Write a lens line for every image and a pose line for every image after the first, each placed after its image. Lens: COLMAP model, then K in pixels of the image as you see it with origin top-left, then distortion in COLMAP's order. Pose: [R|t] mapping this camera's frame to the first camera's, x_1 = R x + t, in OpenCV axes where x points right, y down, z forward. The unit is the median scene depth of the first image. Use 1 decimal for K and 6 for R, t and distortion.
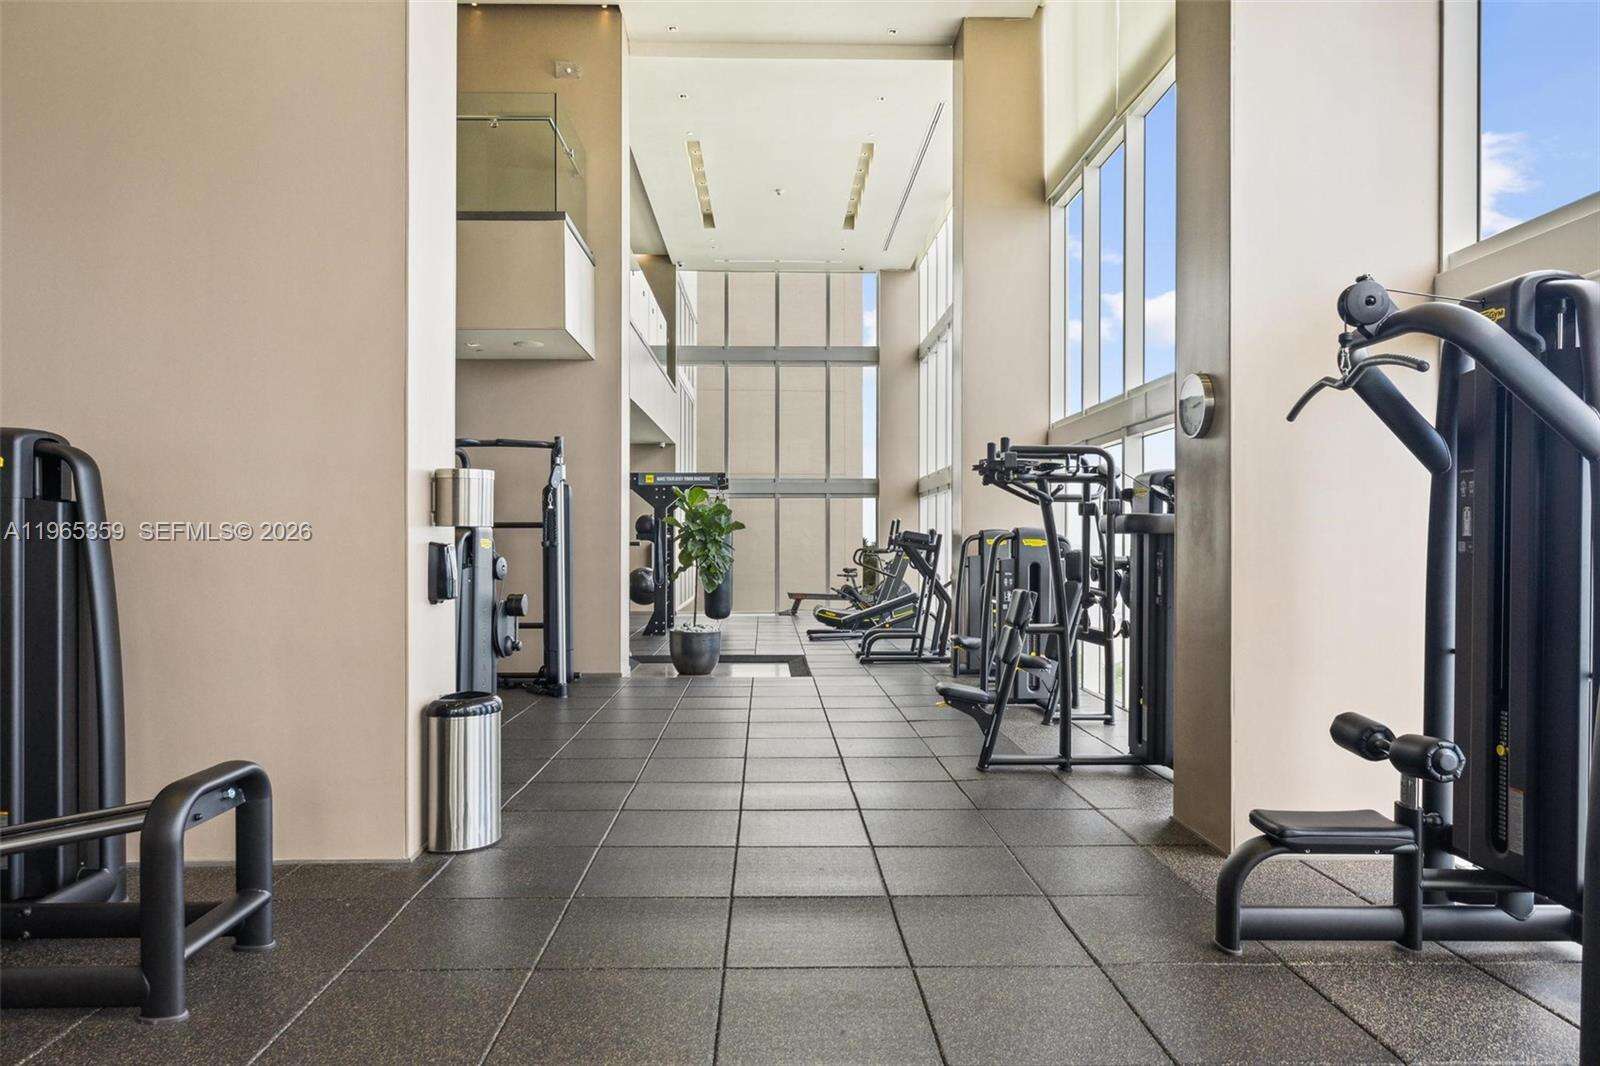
lens RADIAL K [[969.8, 0, 797.3], [0, 969.8, 542.7], [0, 0, 1]] dist [0.002080, 0.000419]
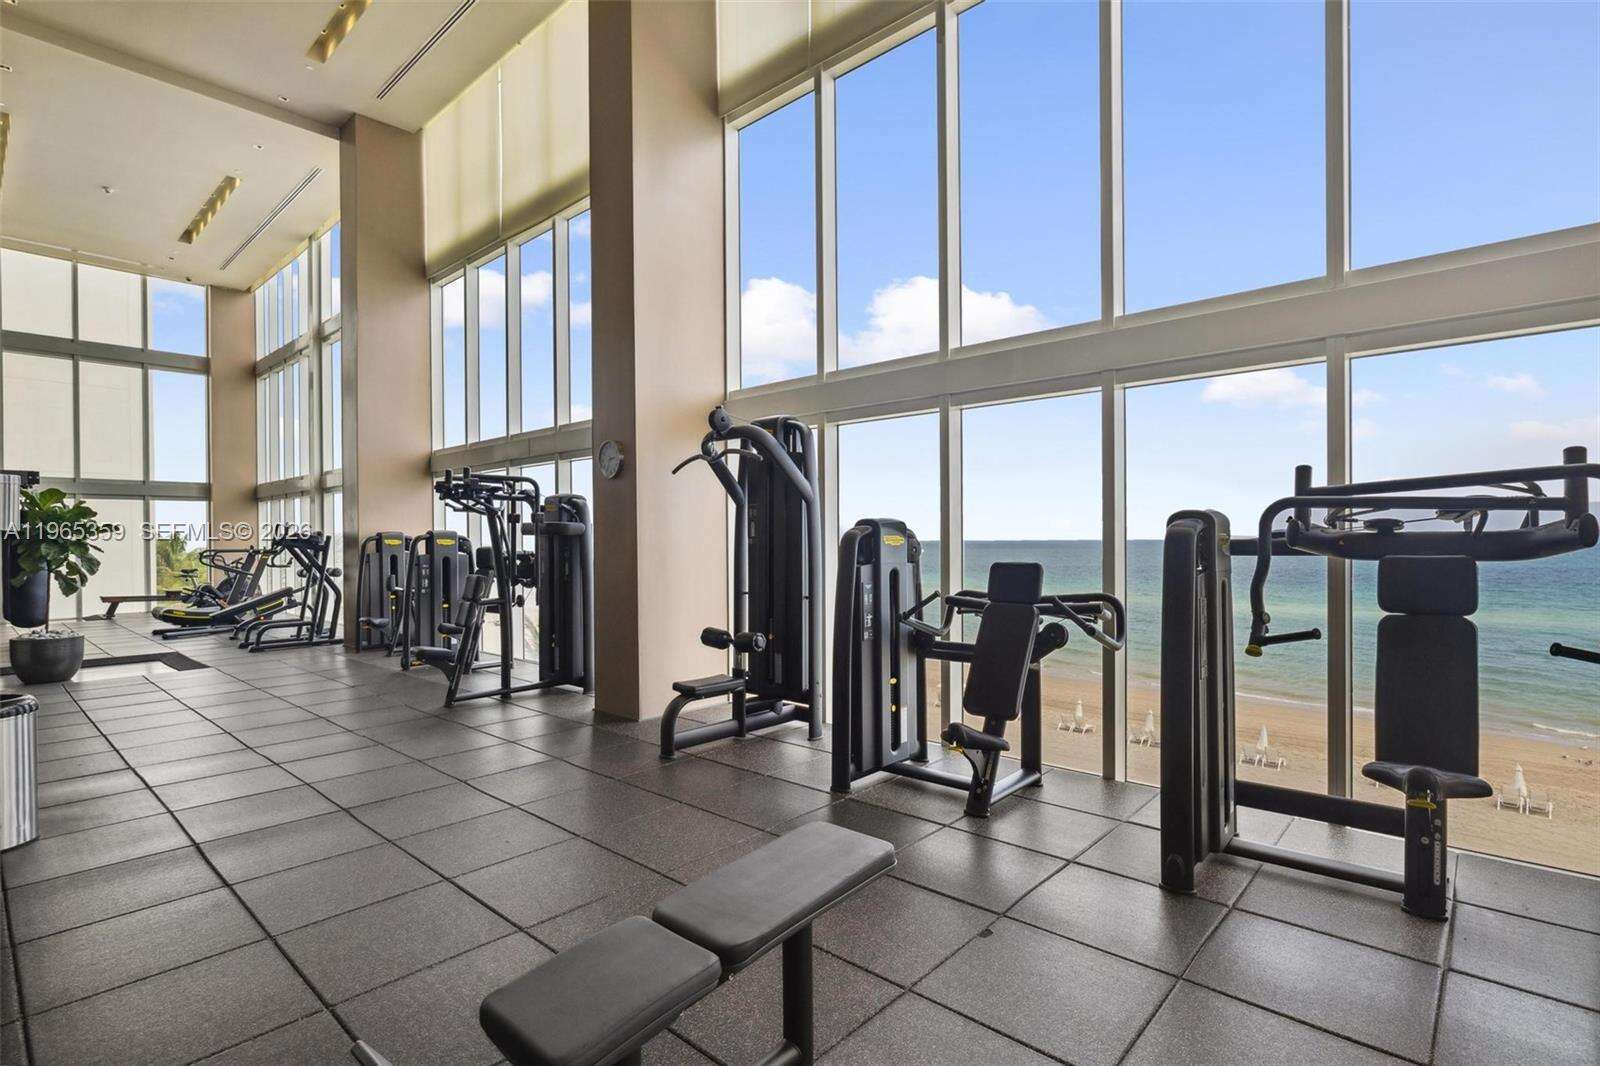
lens RADIAL K [[769.1, 0, 804.4], [0, 769.1, 535.8], [0, 0, 1]] dist [-0.004265, -0.000128]
pose [[0.683503, -0.005081, 0.729930, -0.261277], [0.009957, 0.999948, -0.002363, -0.001225], [-0.729880, 0.008883, 0.683518, -0.119571]]
